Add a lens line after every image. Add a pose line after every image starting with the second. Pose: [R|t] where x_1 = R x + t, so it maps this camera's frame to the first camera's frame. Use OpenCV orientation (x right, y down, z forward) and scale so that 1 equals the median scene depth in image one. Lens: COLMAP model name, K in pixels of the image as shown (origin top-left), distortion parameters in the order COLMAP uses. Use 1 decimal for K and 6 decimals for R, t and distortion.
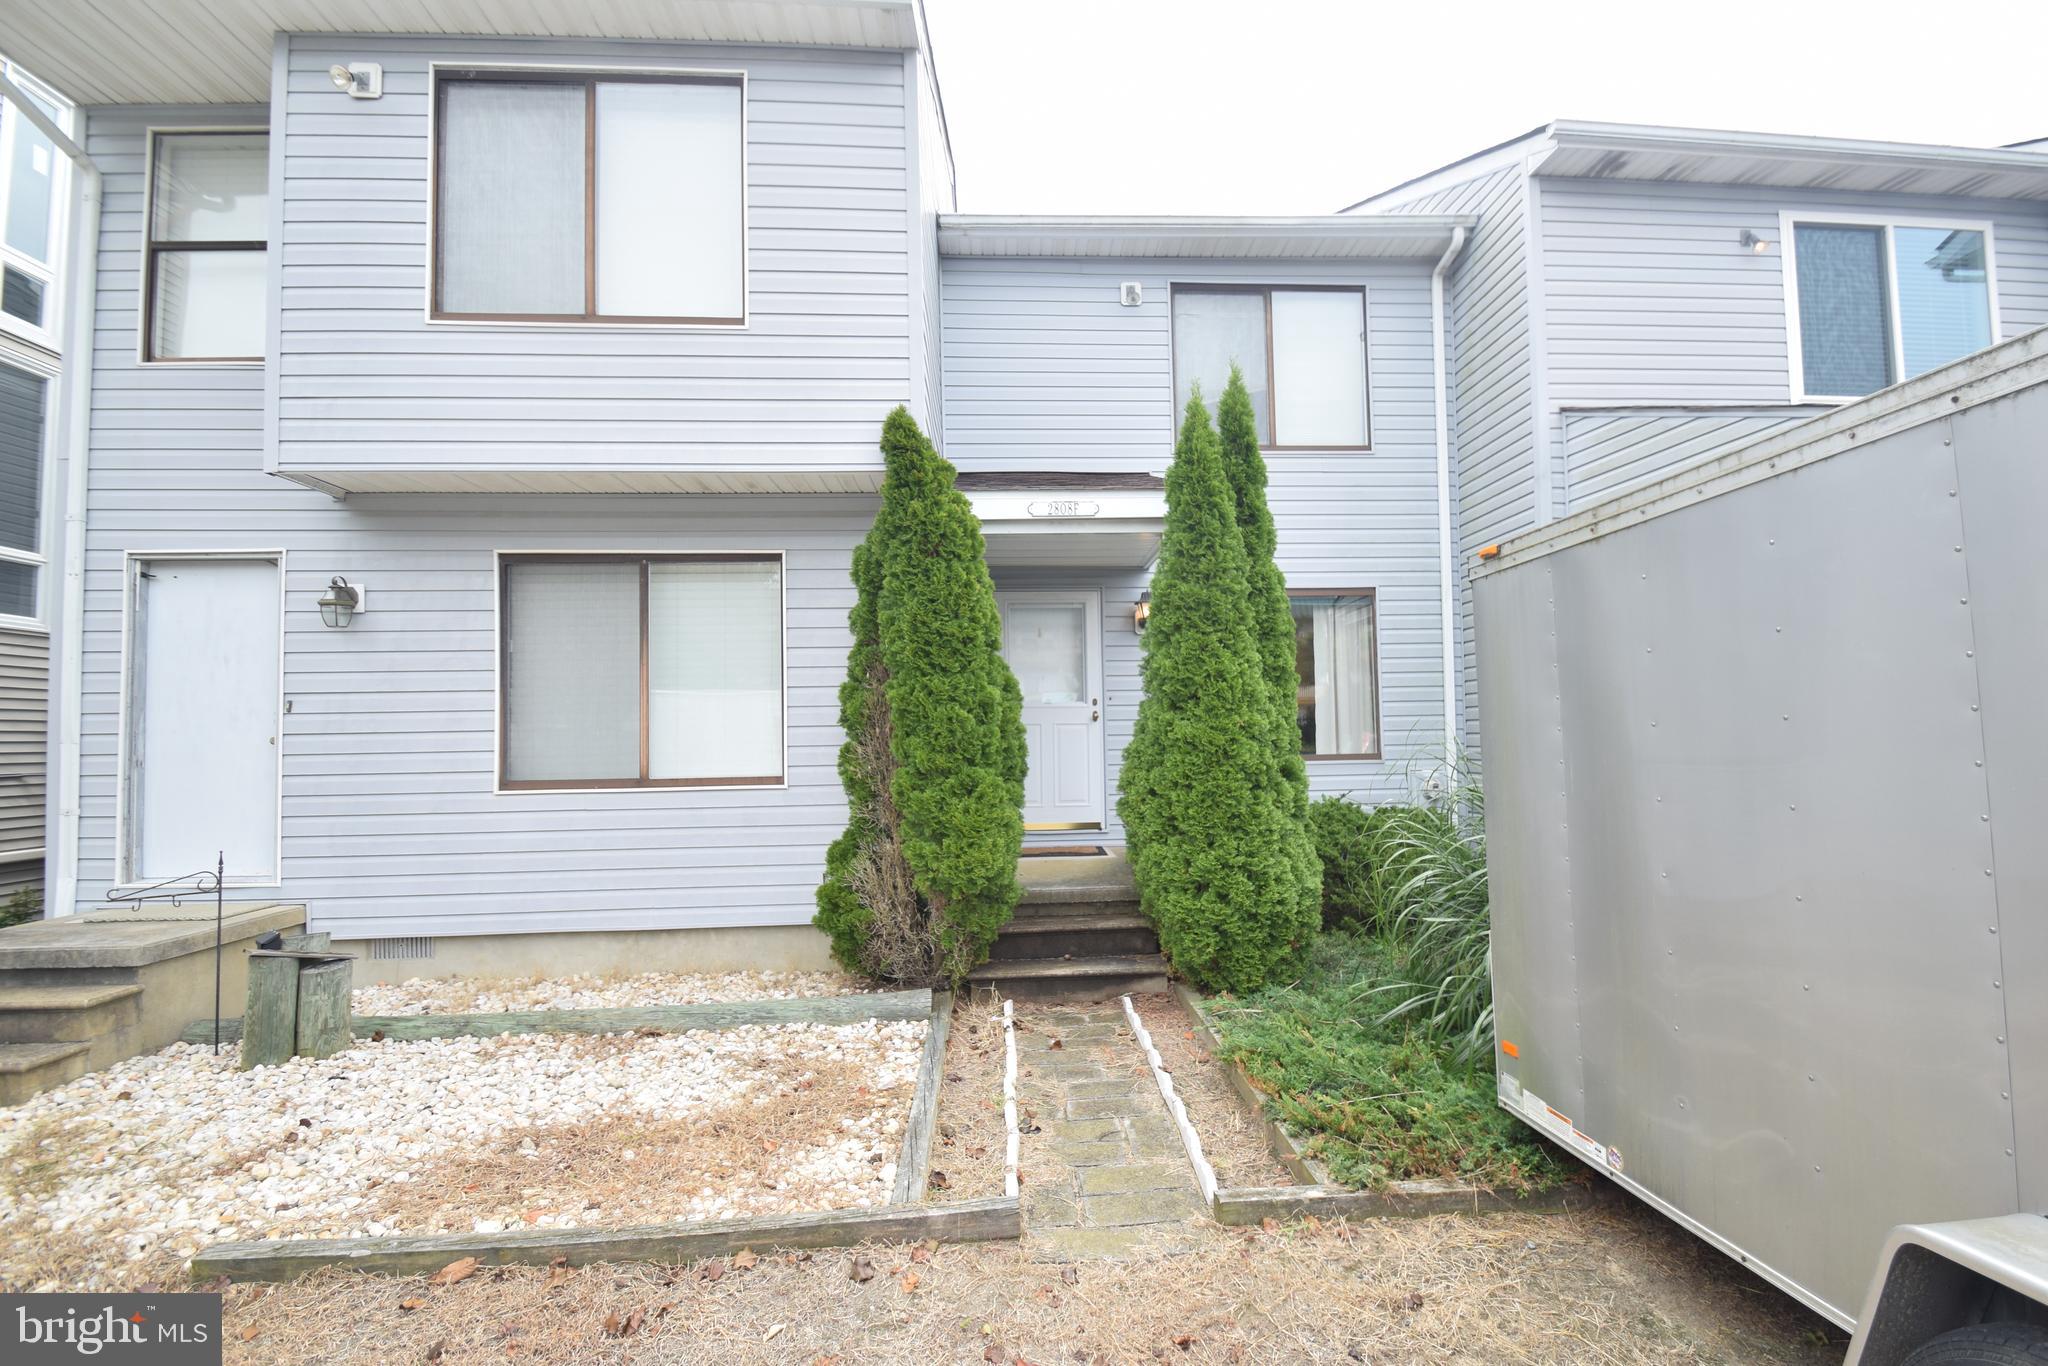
lens RADIAL K [[1250.6, 0, 1035.5], [0, 1250.6, 691.1], [0, 0, 1]] dist [-0.014547, 0.001981]
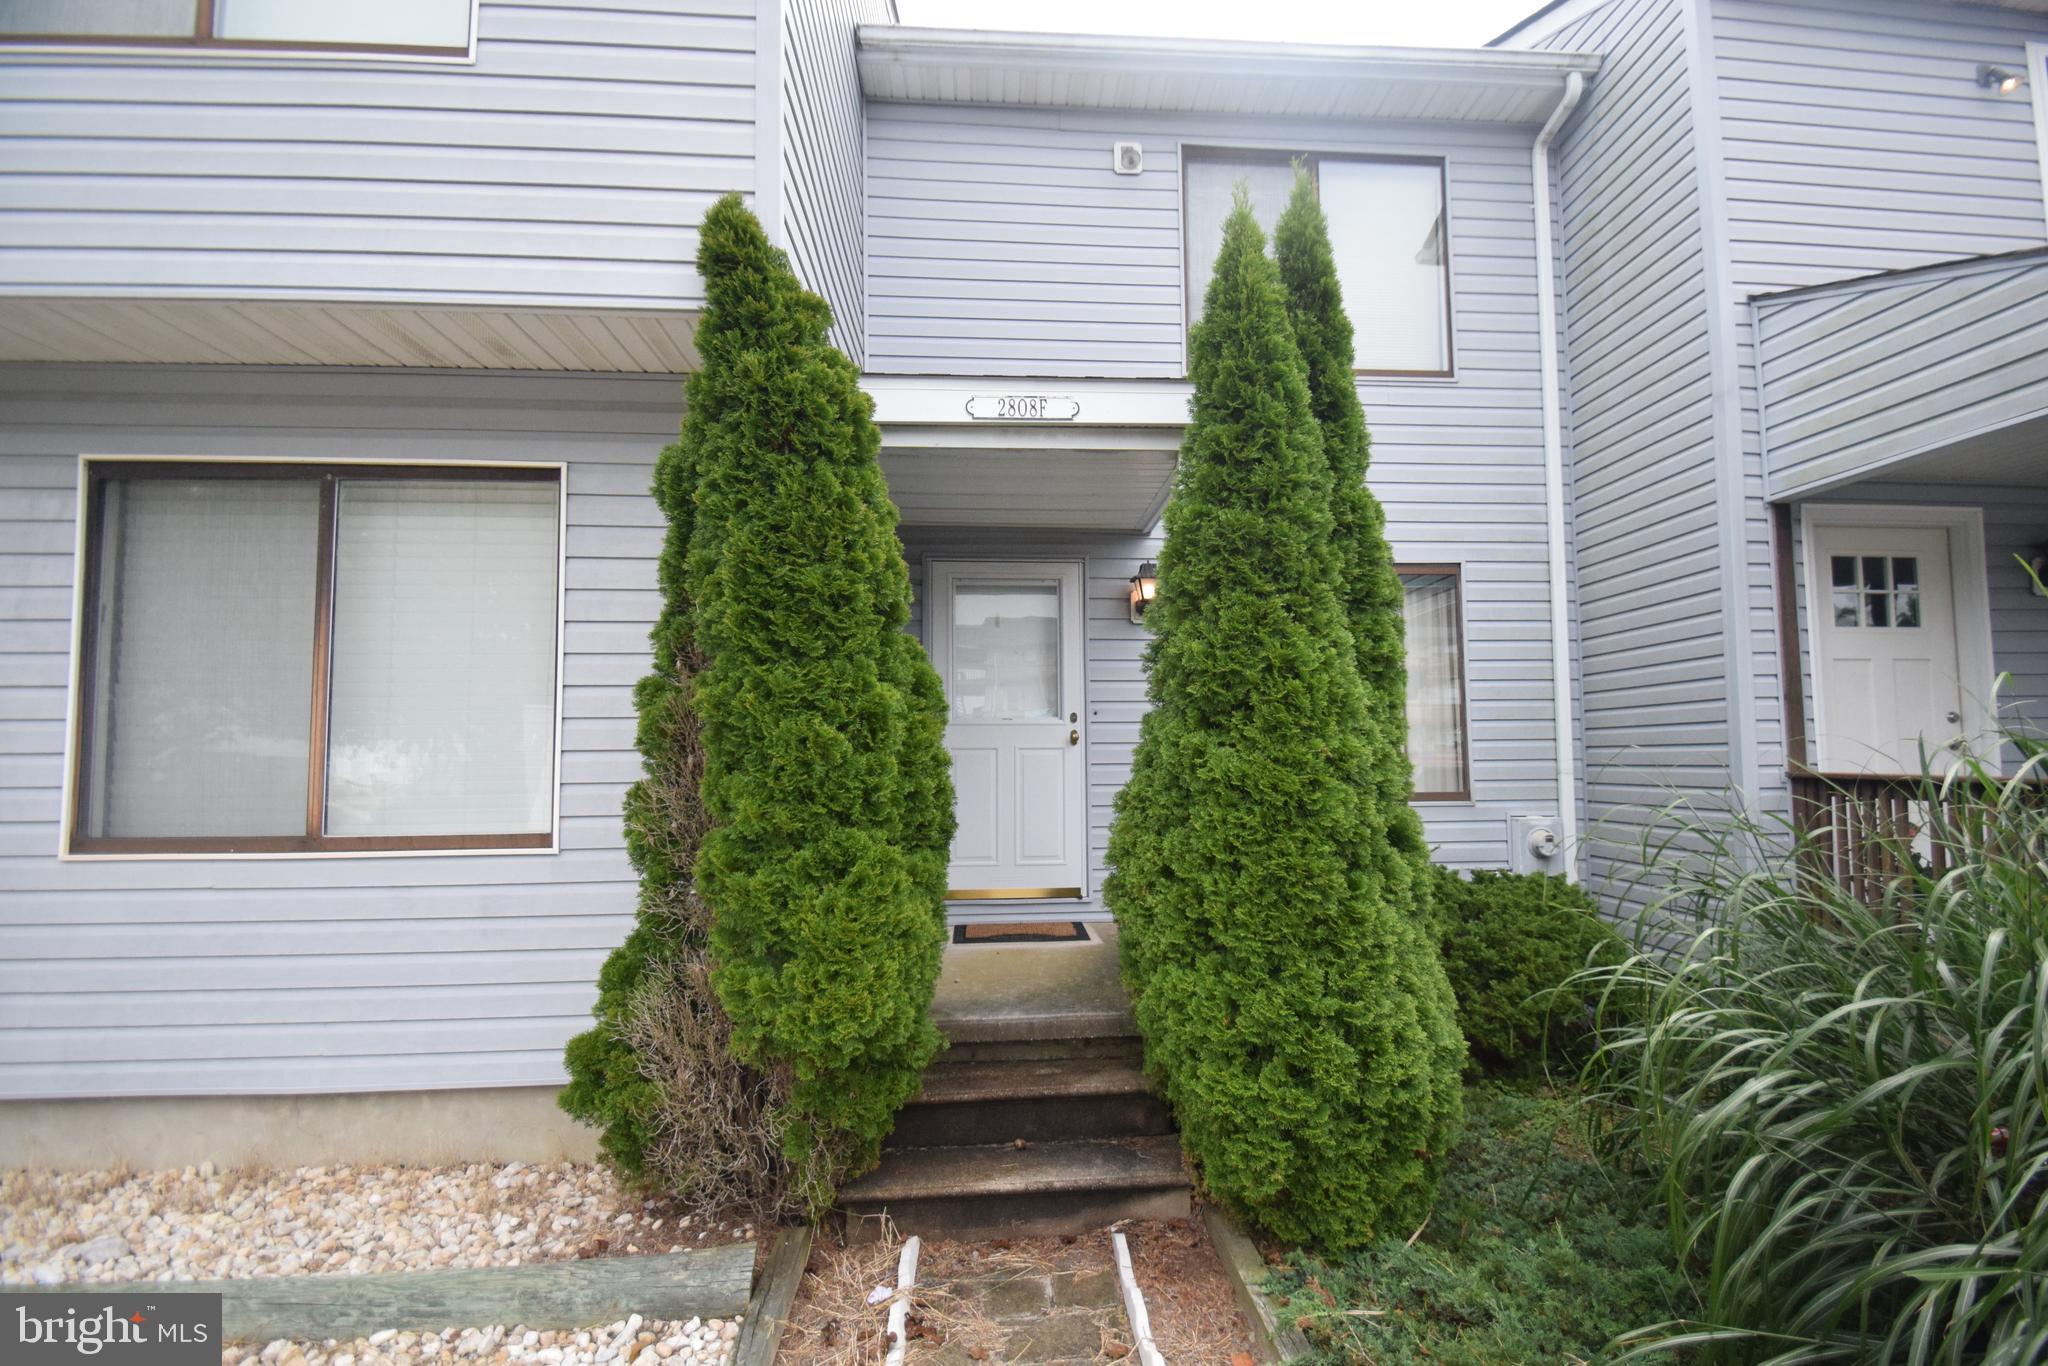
lens RADIAL K [[901.5, 0, 1058.1], [0, 901.5, 689.1], [0, 0, 1]] dist [0.005474, -0.011853]
pose [[0.999825, 0.008778, 0.016497, 0.034829], [-0.008229, 0.999420, -0.033051, 0.010965], [-0.016778, 0.032910, 0.999318, 0.566731]]
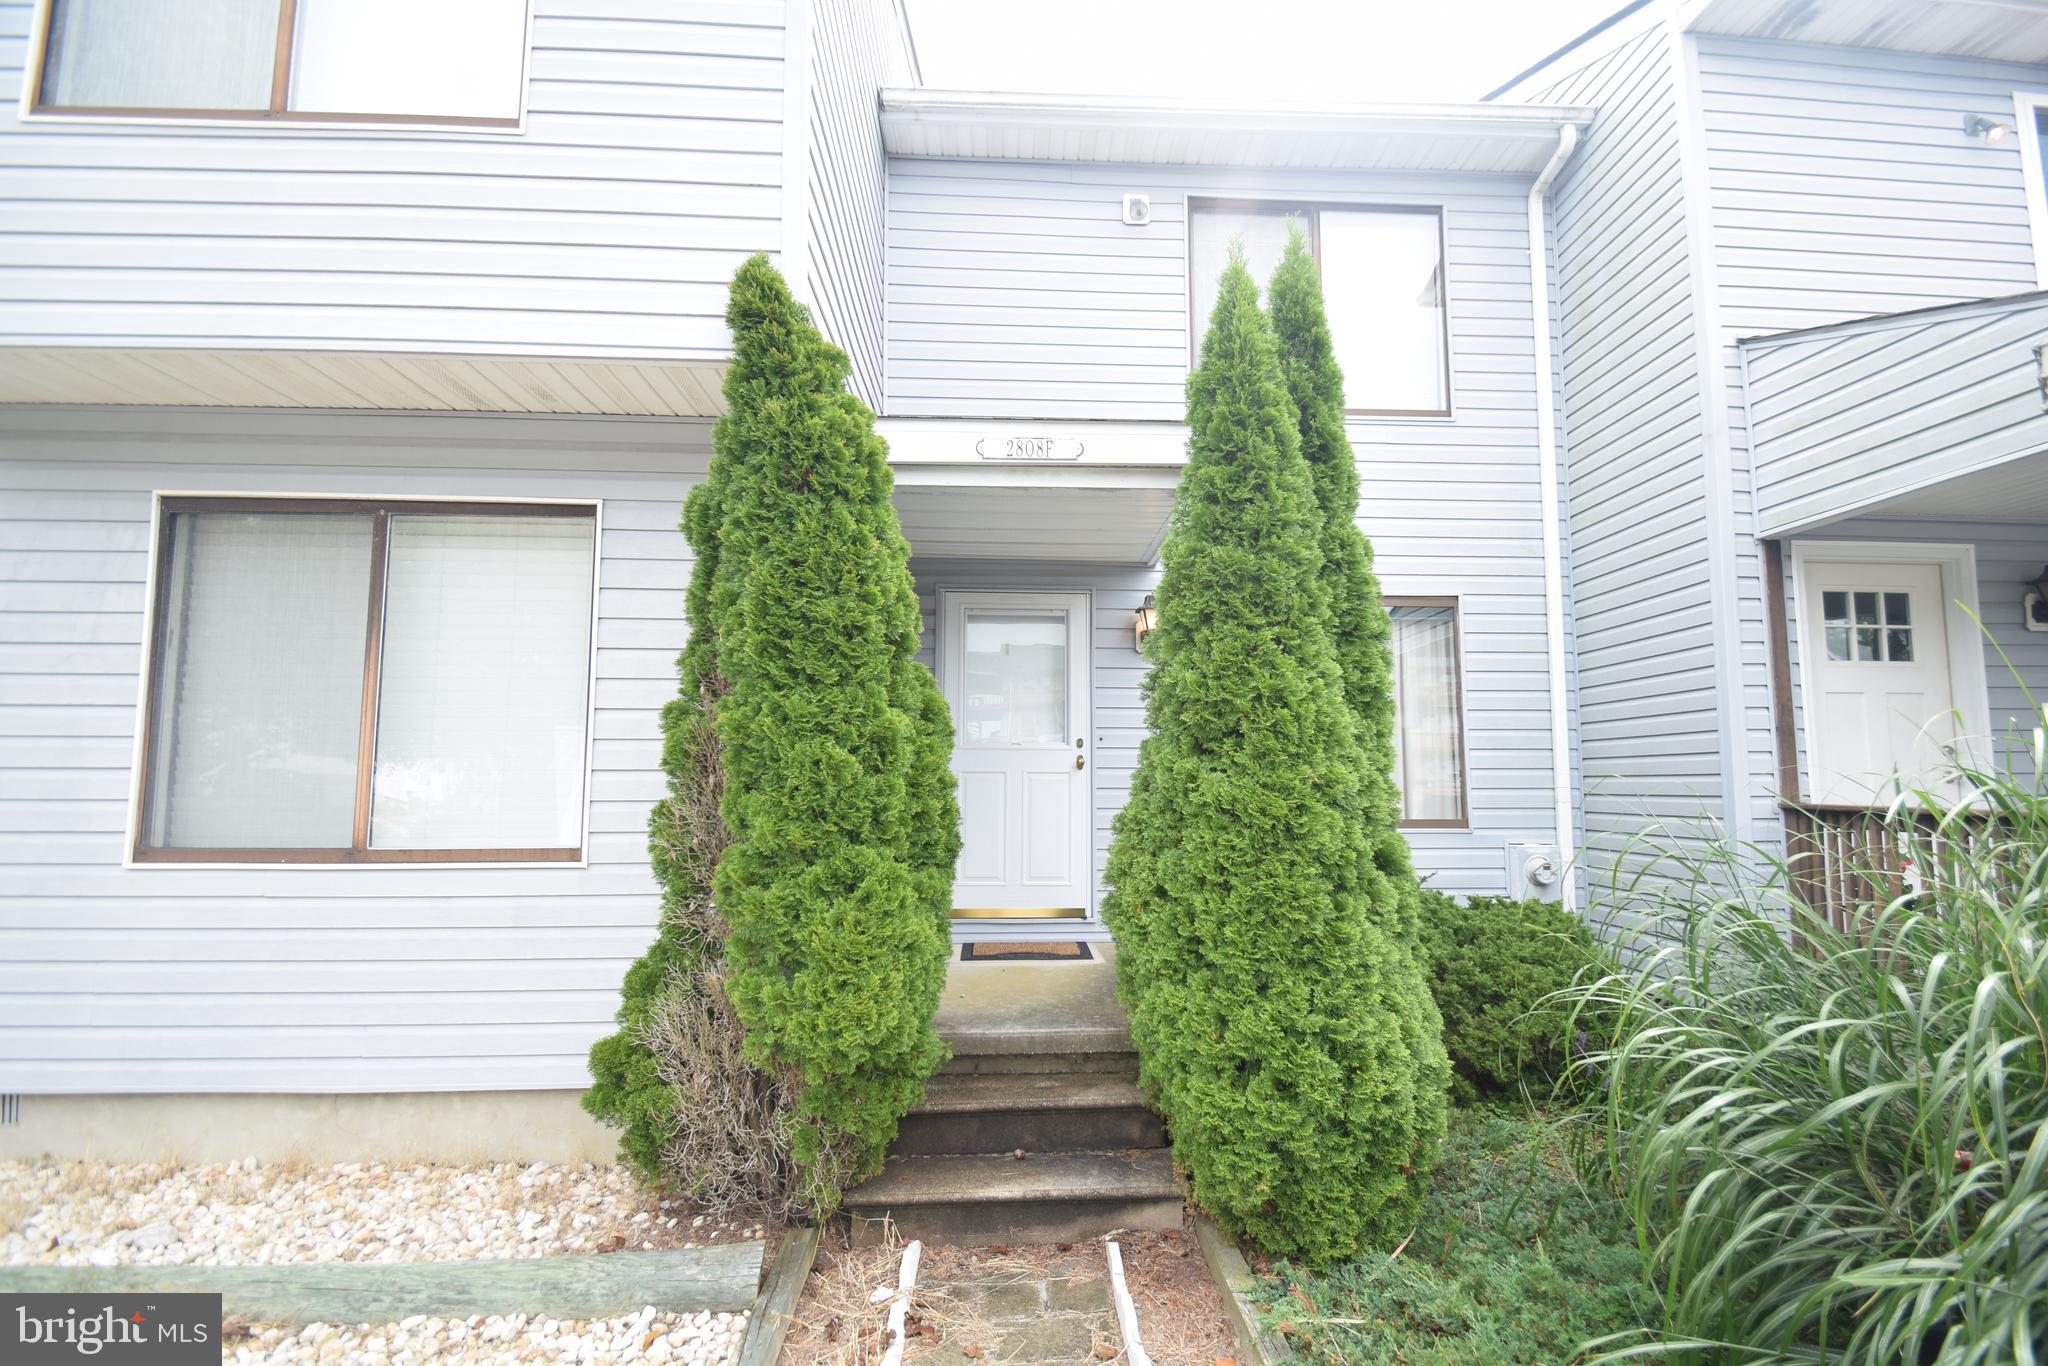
lens RADIAL K [[901.5, 0, 1057.8], [0, 901.5, 689.9], [0, 0, 1]] dist [0.005474, -0.011853]
pose [[0.999824, 0.016815, -0.008350, 0.044509], [-0.017284, 0.998069, -0.059657, 0.010790], [0.007331, 0.059791, 0.998184, 0.545183]]
